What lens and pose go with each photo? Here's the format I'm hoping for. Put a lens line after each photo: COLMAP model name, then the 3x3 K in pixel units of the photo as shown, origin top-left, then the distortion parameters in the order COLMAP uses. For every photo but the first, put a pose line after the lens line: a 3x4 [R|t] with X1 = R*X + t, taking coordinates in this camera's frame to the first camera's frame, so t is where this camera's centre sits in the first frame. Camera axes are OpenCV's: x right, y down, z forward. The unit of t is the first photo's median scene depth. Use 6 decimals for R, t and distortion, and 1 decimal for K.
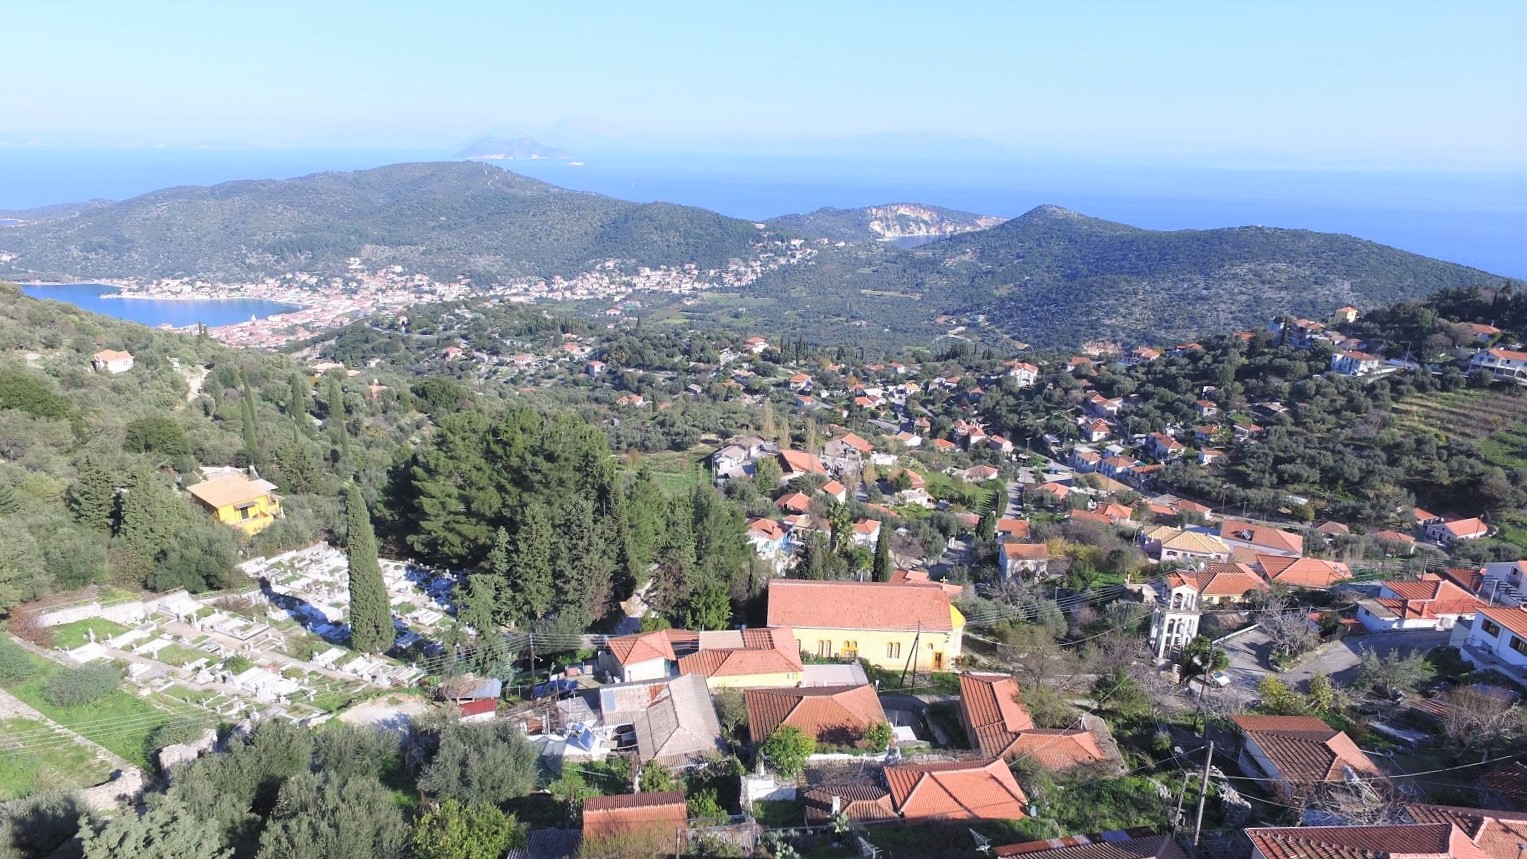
lens RADIAL K [[938.3, 0, 758.9], [0, 938.3, 445.0], [0, 0, 1]] dist [-0.008057, 0.012601]
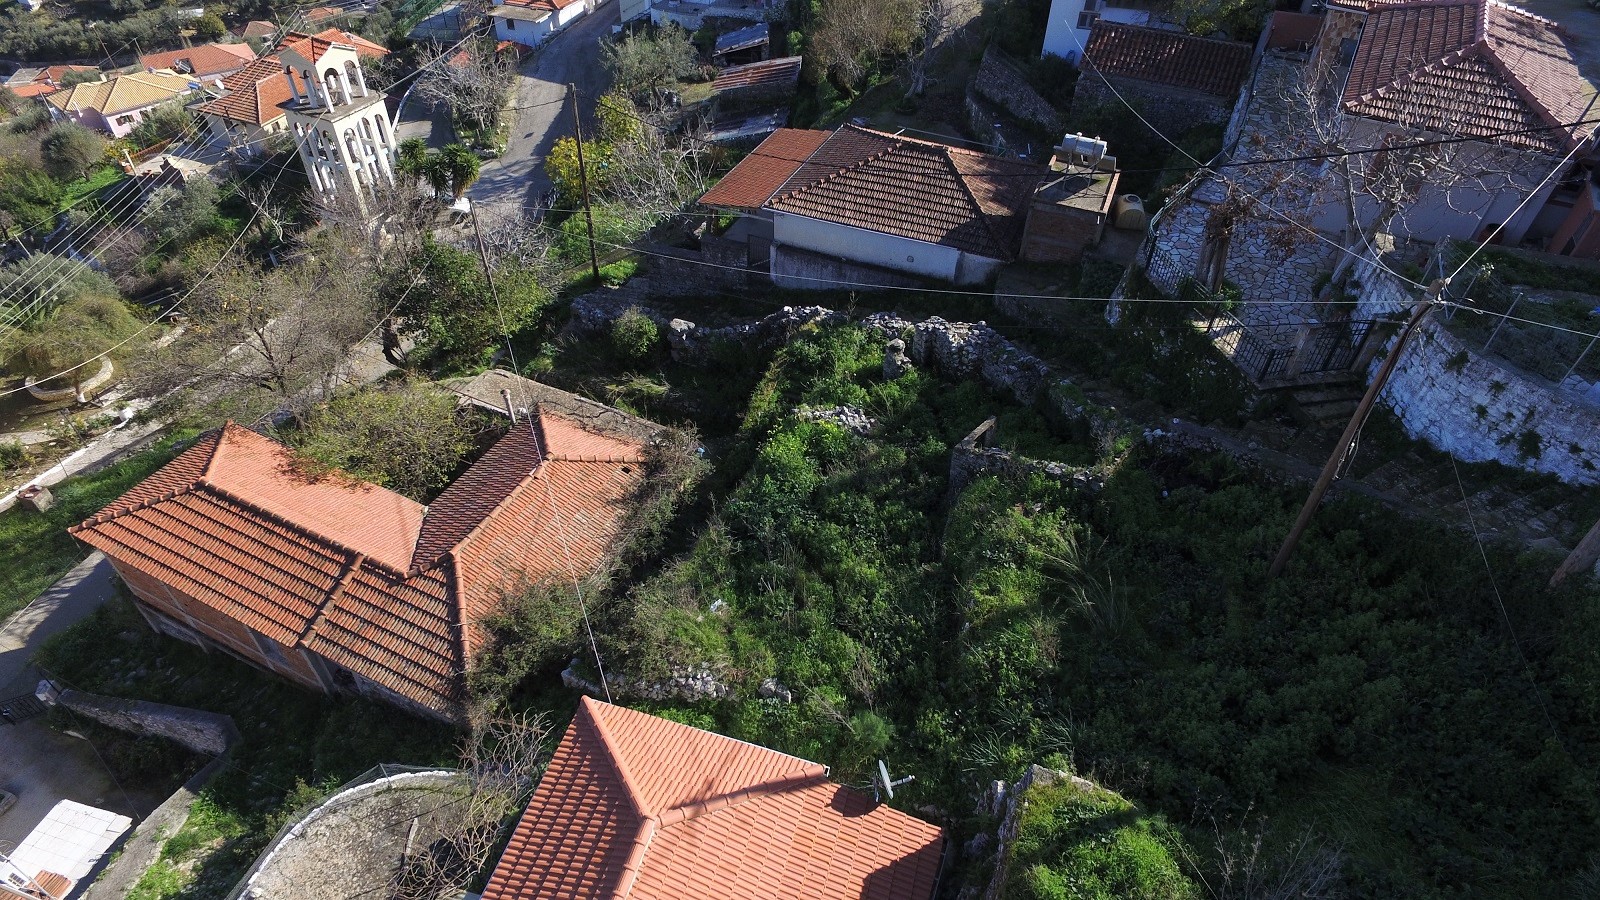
lens RADIAL K [[942.3, 0, 794.7], [0, 942.3, 454.4], [0, 0, 1]] dist [-0.005783, 0.018321]
pose [[0.397768, -0.632968, 0.664178, 0.016050], [0.278719, 0.773063, 0.569815, 0.015874], [-0.874126, -0.041535, 0.483920, 0.086473]]
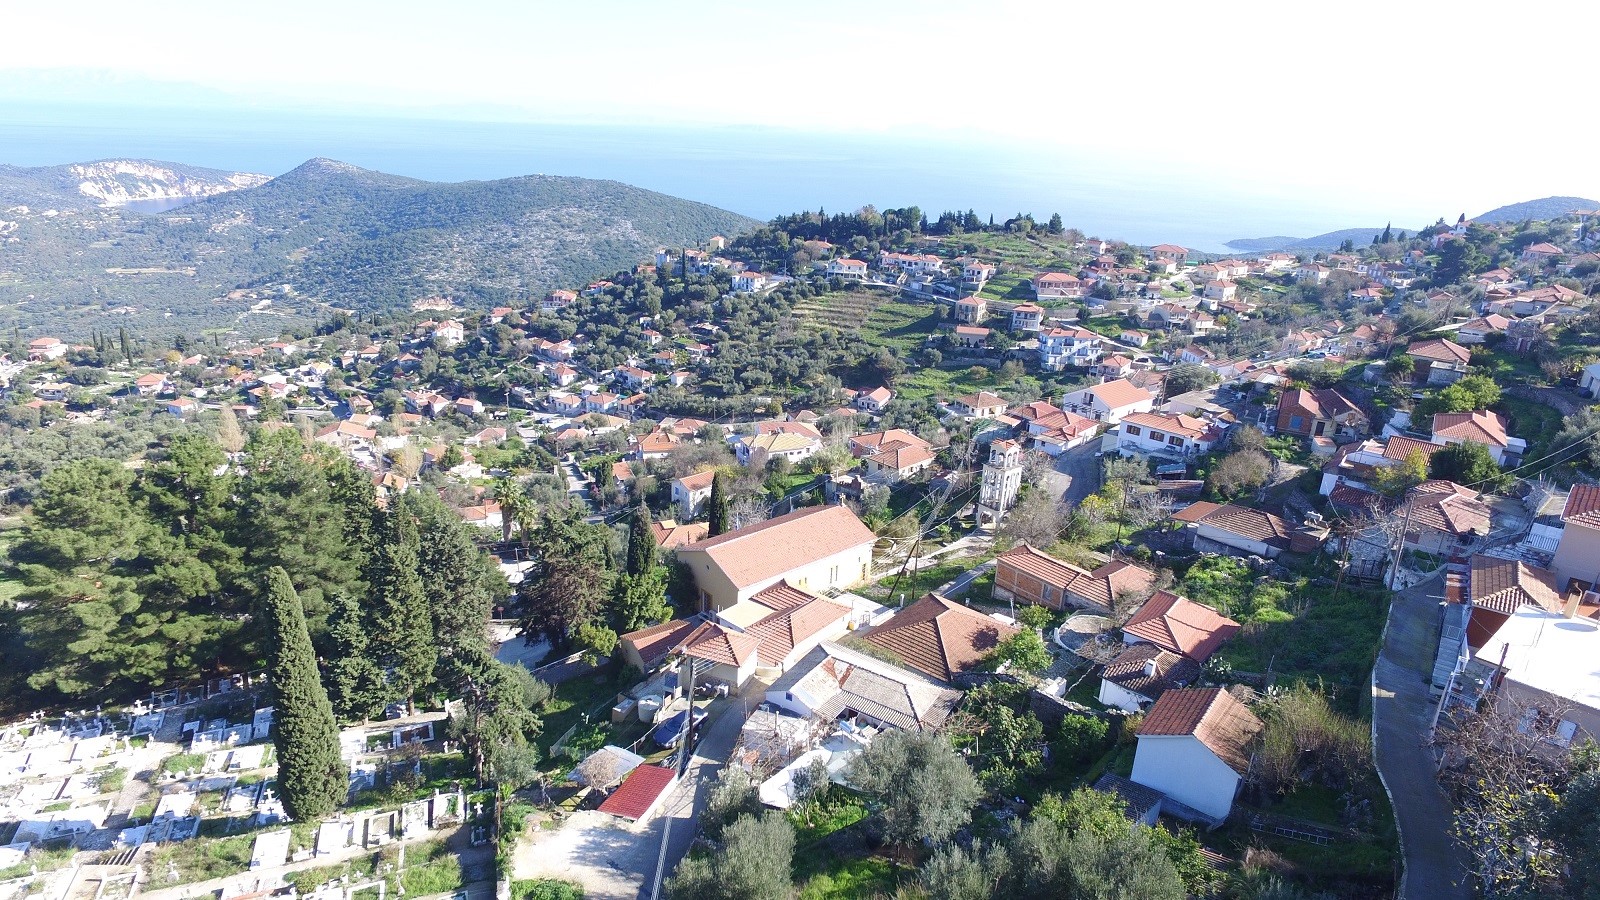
lens RADIAL K [[935.8, 0, 802.9], [0, 935.8, 468.4], [0, 0, 1]] dist [-0.014012, 0.013937]
pose [[0.718052, -0.231544, 0.656345, -0.083390], [0.184869, 0.972615, 0.140867, -0.006499], [-0.670988, 0.020188, 0.741193, 0.044775]]
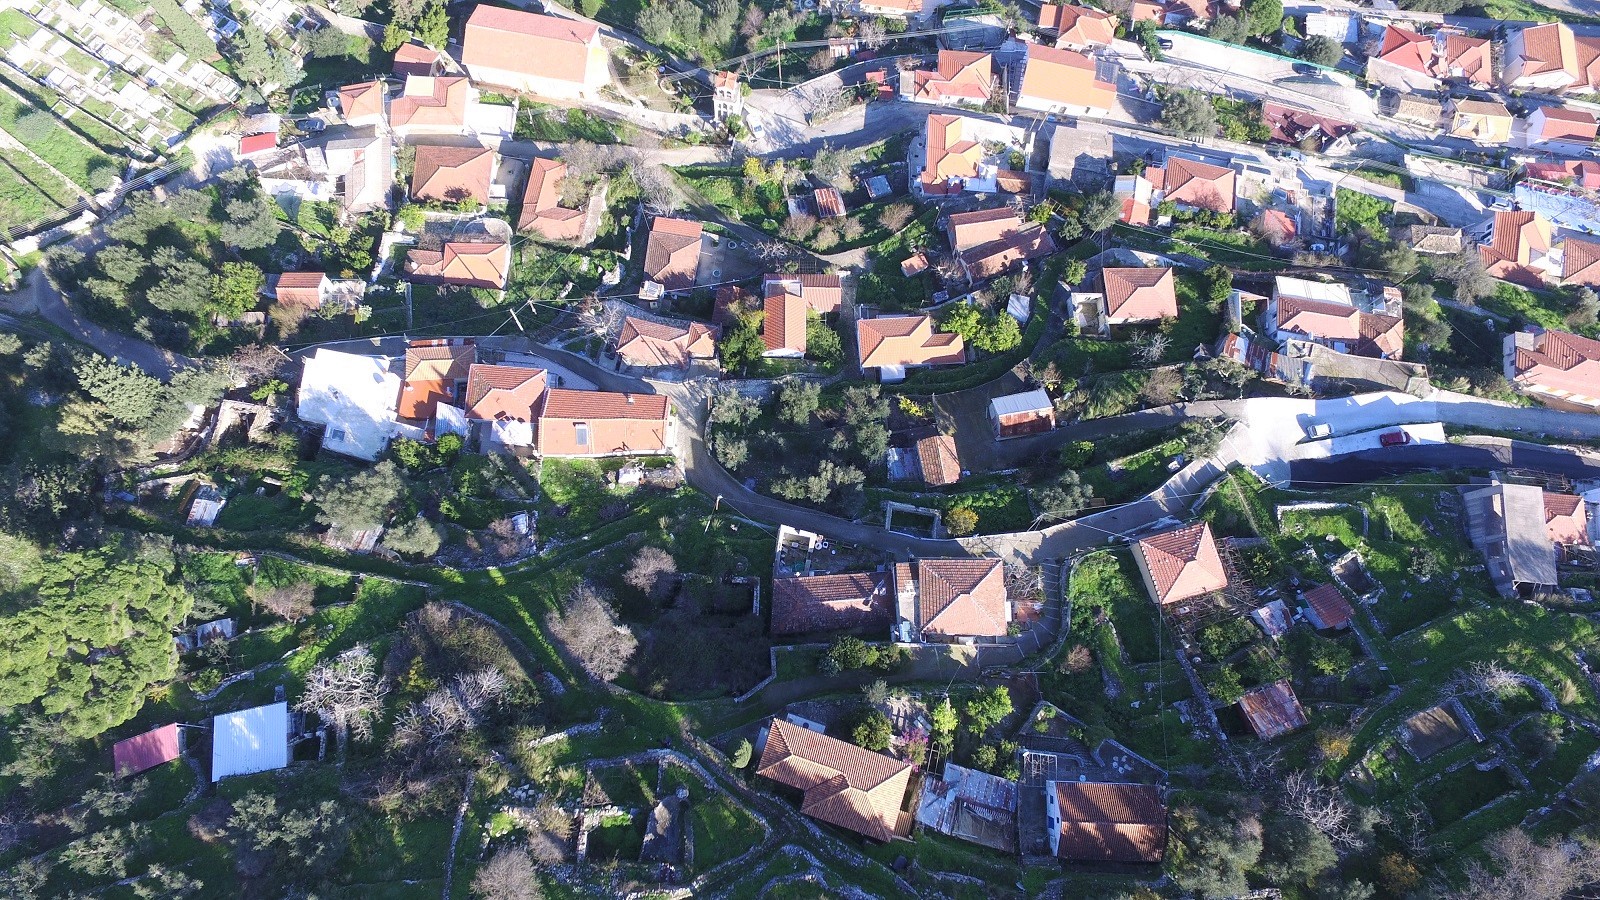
lens RADIAL K [[937.9, 0, 794.3], [0, 937.9, 464.9], [0, 0, 1]] dist [-0.008258, 0.011793]
pose [[0.991470, 0.130126, 0.007365, 0.098060], [-0.074441, 0.518990, 0.851533, -0.127186], [0.106984, -0.844817, 0.524250, -0.044396]]
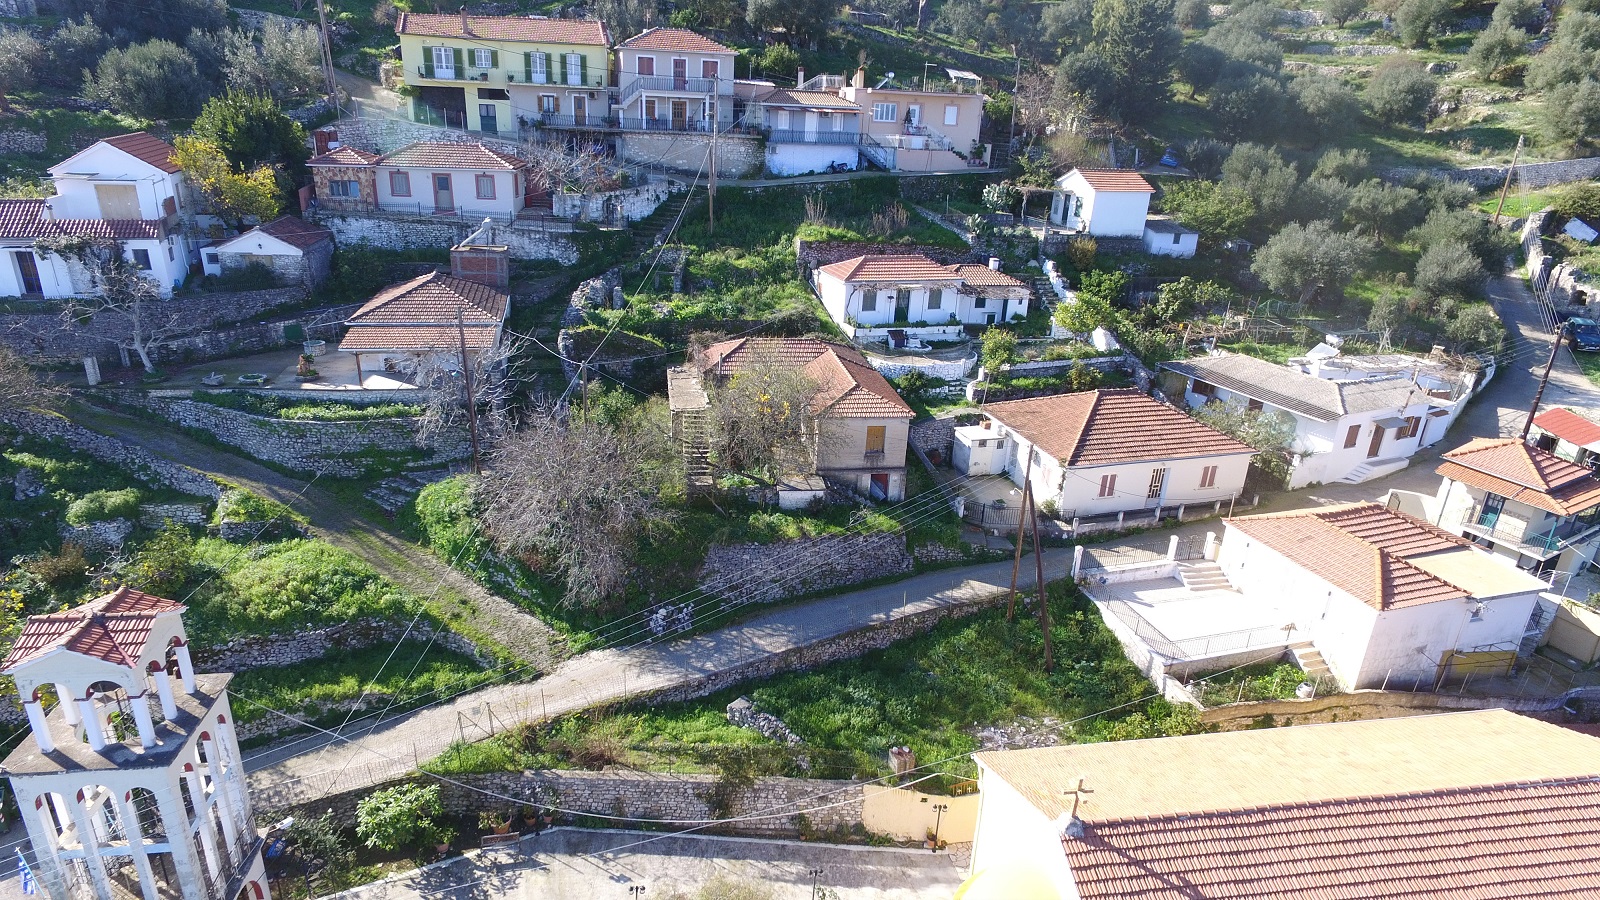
lens RADIAL K [[937.9, 0, 794.3], [0, 937.9, 464.9], [0, 0, 1]] dist [-0.008258, 0.011793]
pose [[-0.976869, 0.016533, -0.213199, 0.051992], [-0.124975, 0.764872, 0.631943, -0.008816], [0.173518, 0.643970, -0.745113, 0.184313]]
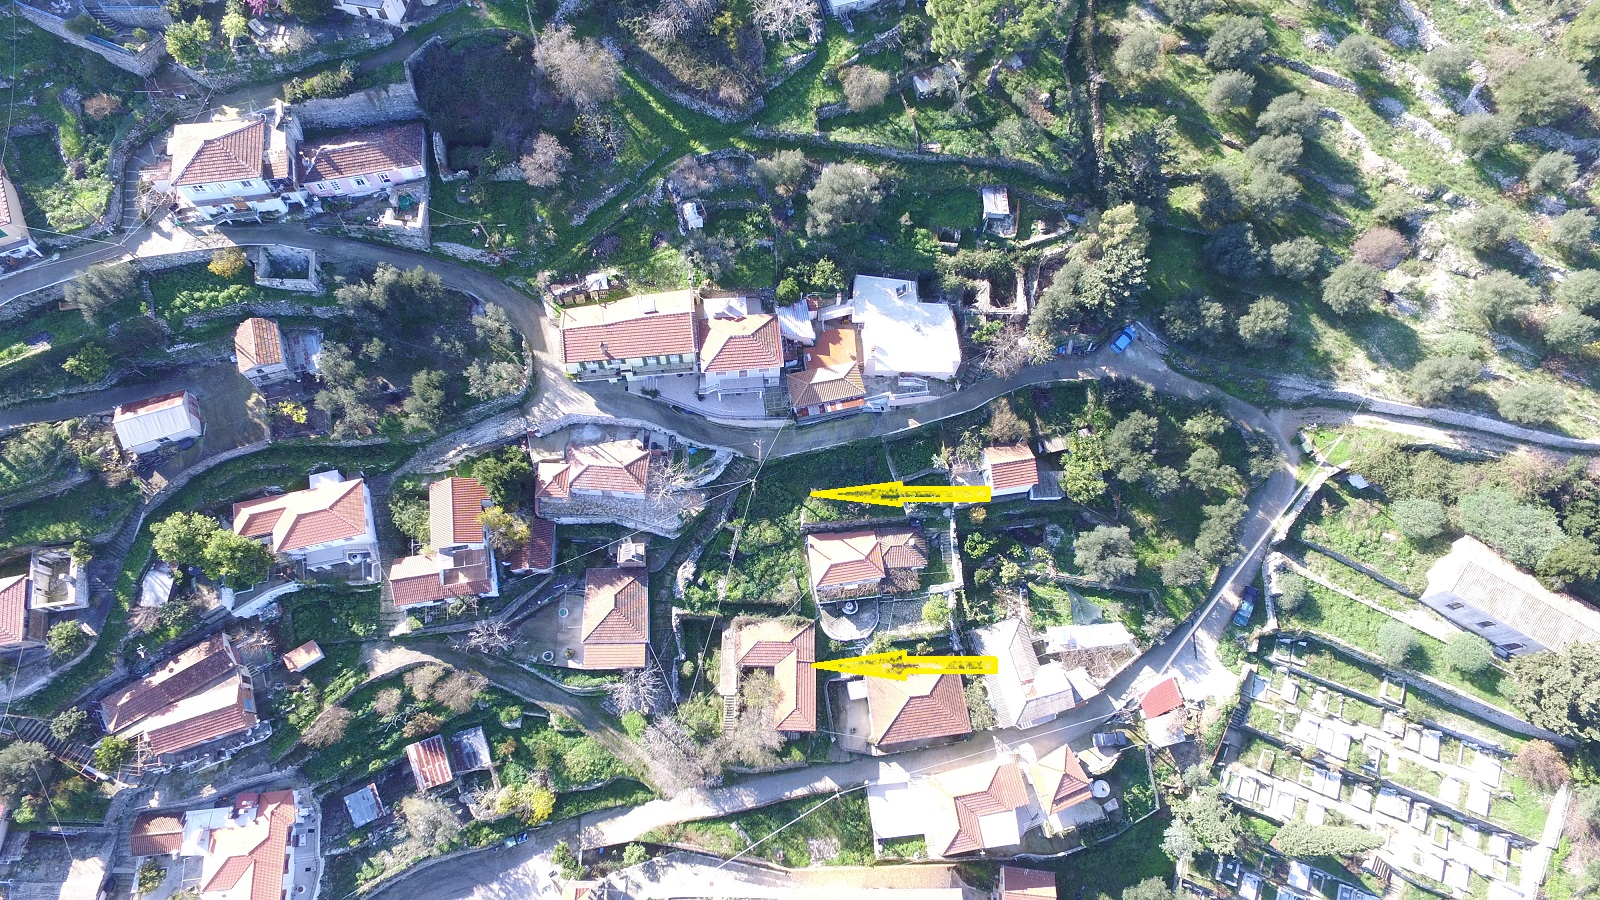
lens RADIAL K [[937.9, 0, 794.3], [0, 937.9, 464.9], [0, 0, 1]] dist [-0.008258, 0.011793]
pose [[-0.997743, 0.013765, -0.065716, 0.042595], [-0.064976, 0.048667, 0.996699, -0.143982], [0.016918, 0.998720, -0.047663, 0.089762]]
